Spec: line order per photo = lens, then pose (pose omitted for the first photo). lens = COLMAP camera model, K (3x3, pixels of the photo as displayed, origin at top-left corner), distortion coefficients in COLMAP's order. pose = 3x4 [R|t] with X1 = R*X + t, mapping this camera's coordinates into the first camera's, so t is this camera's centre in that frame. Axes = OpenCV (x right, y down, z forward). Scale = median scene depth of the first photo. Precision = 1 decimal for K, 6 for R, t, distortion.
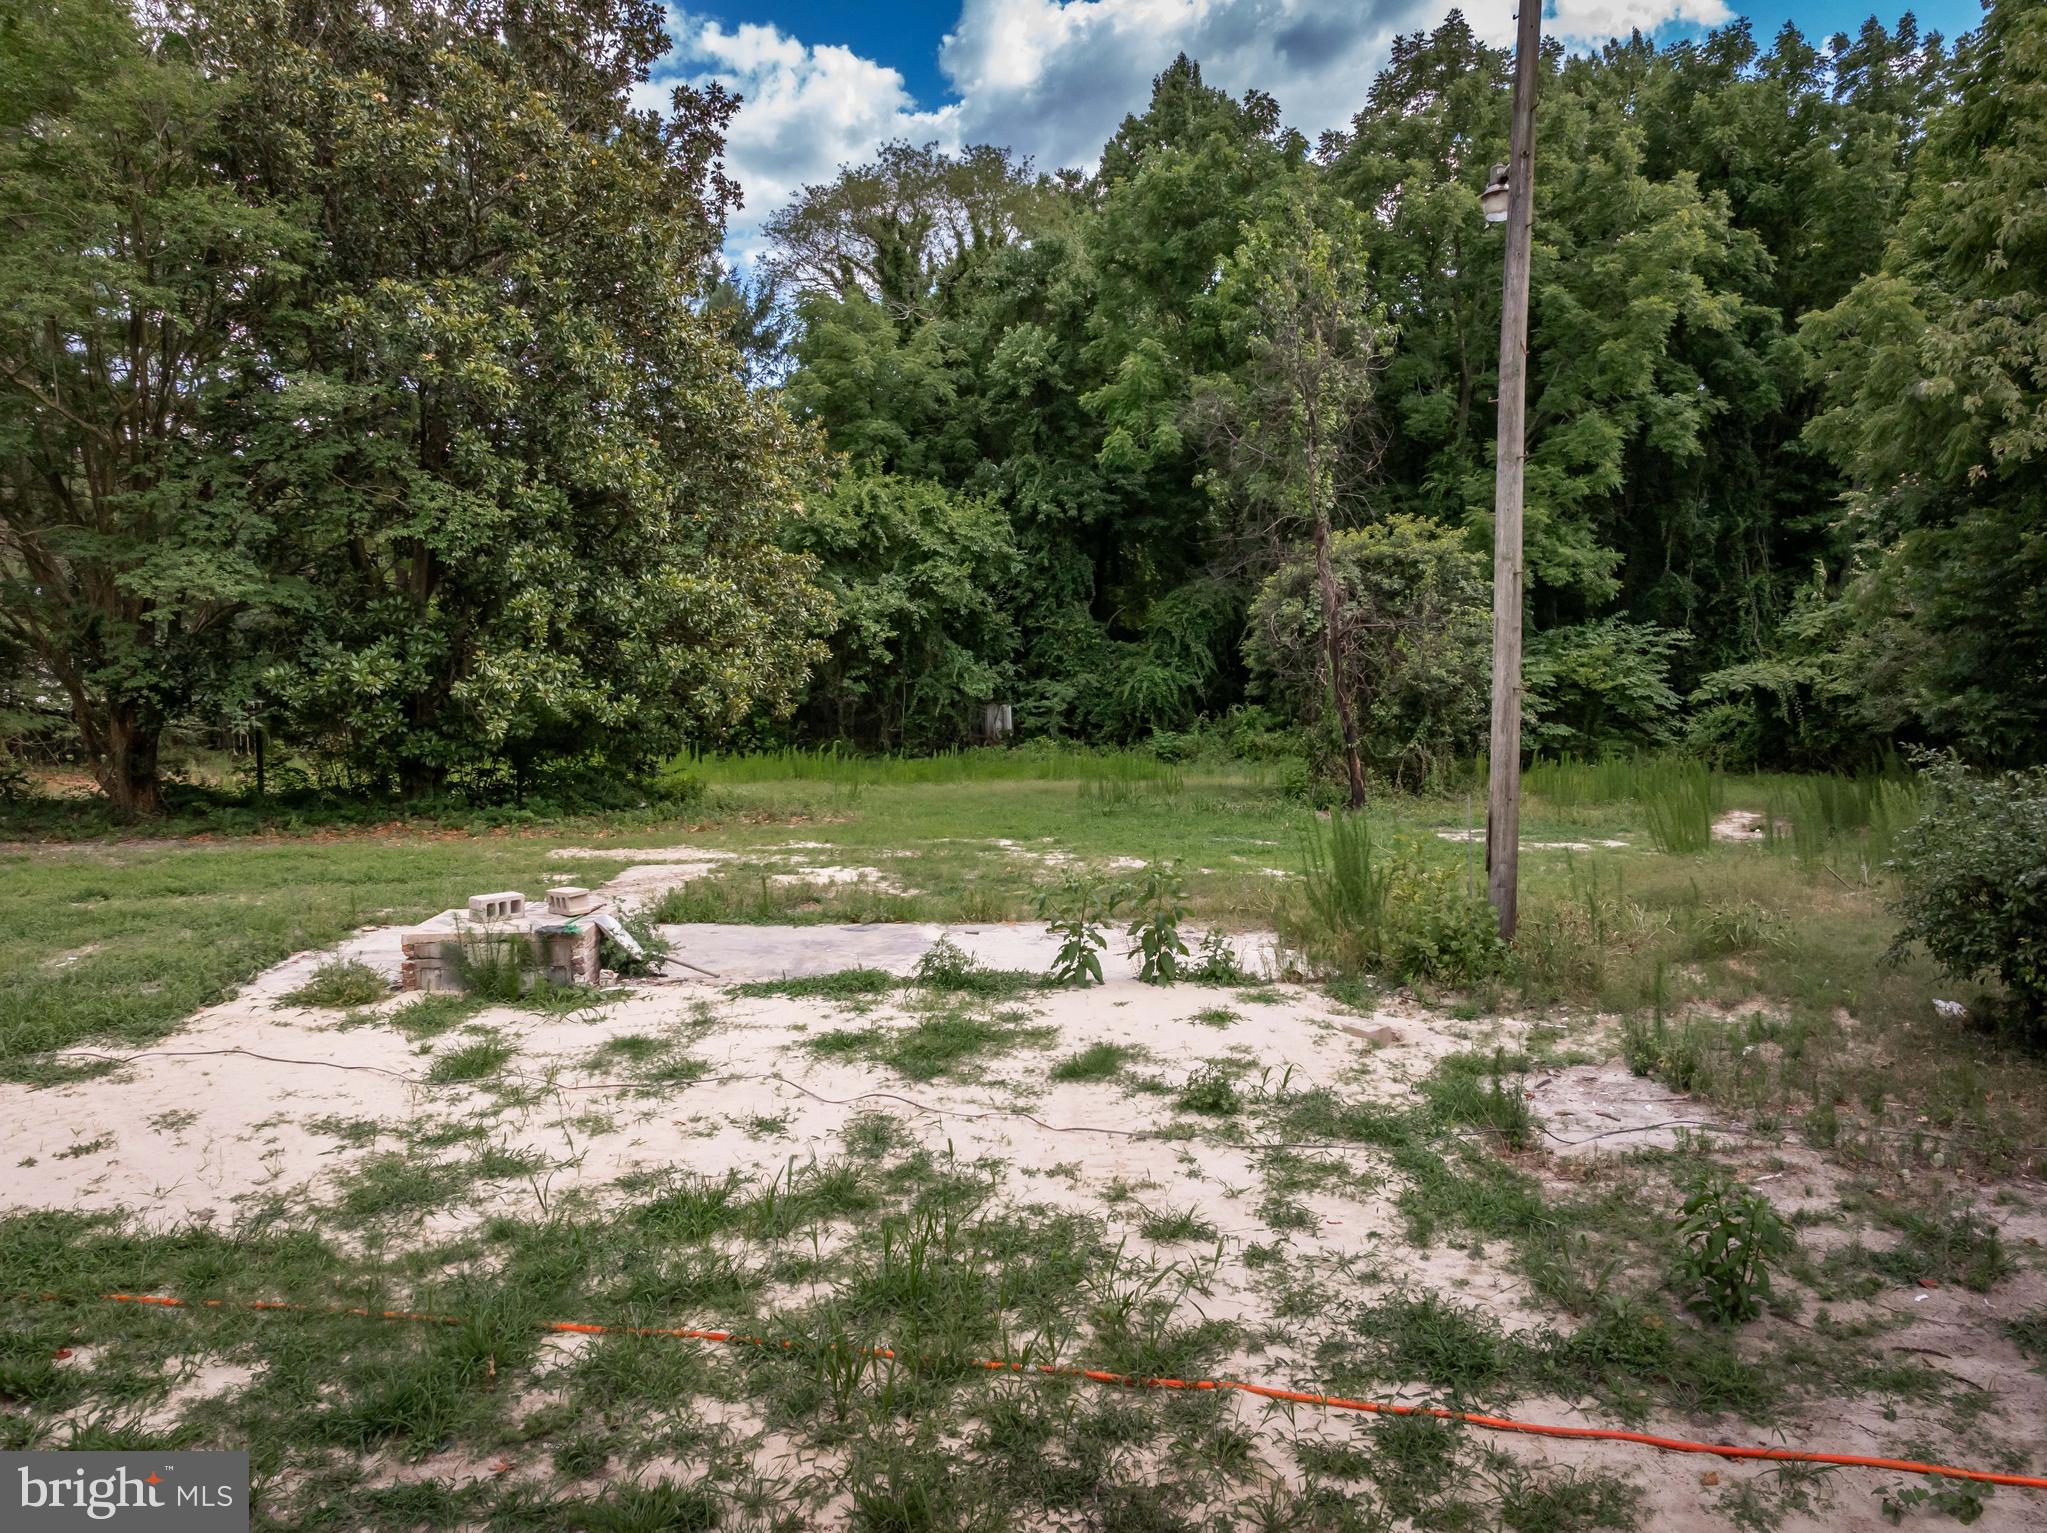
lens RADIAL K [[1462.5, 0, 1023.5], [0, 1462.5, 766.5], [0, 0, 1]] dist [0.002414, 0.002361]
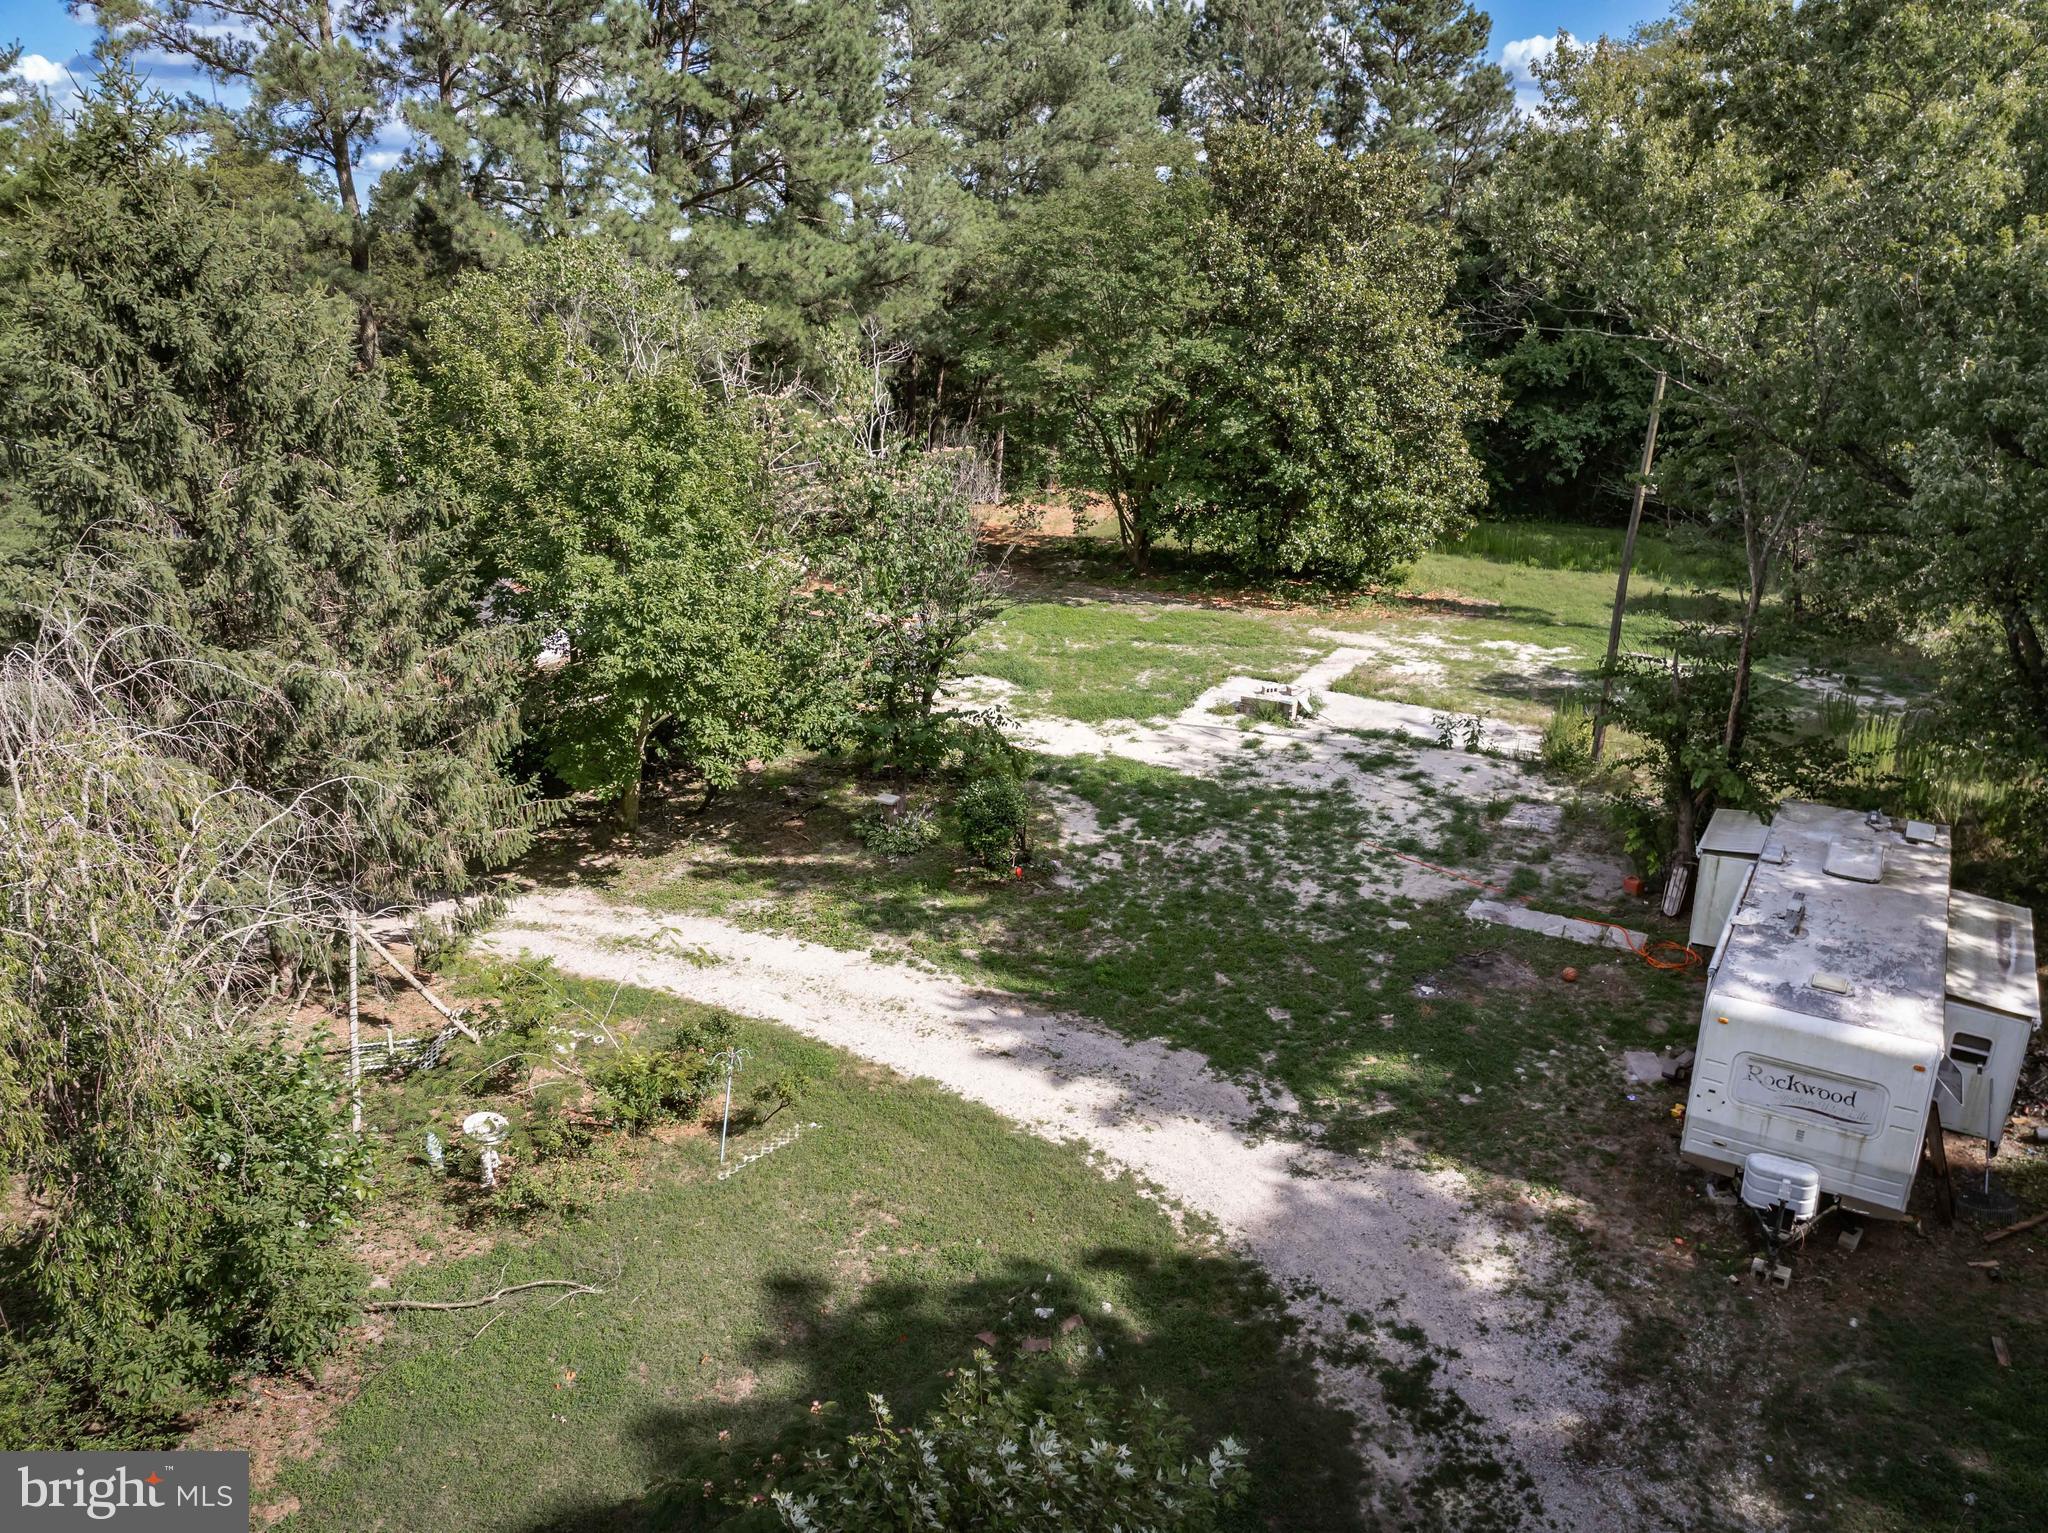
lens RADIAL K [[1446.7, 0, 1024.0], [0, 1446.7, 766.5], [0, 0, 1]] dist [-0.058754, 0.062955]
pose [[0.837111, 0.187268, -0.513980, 1.046488], [-0.037595, 0.957051, 0.287470, -0.785783], [0.545739, -0.221322, 0.808199, -2.329526]]
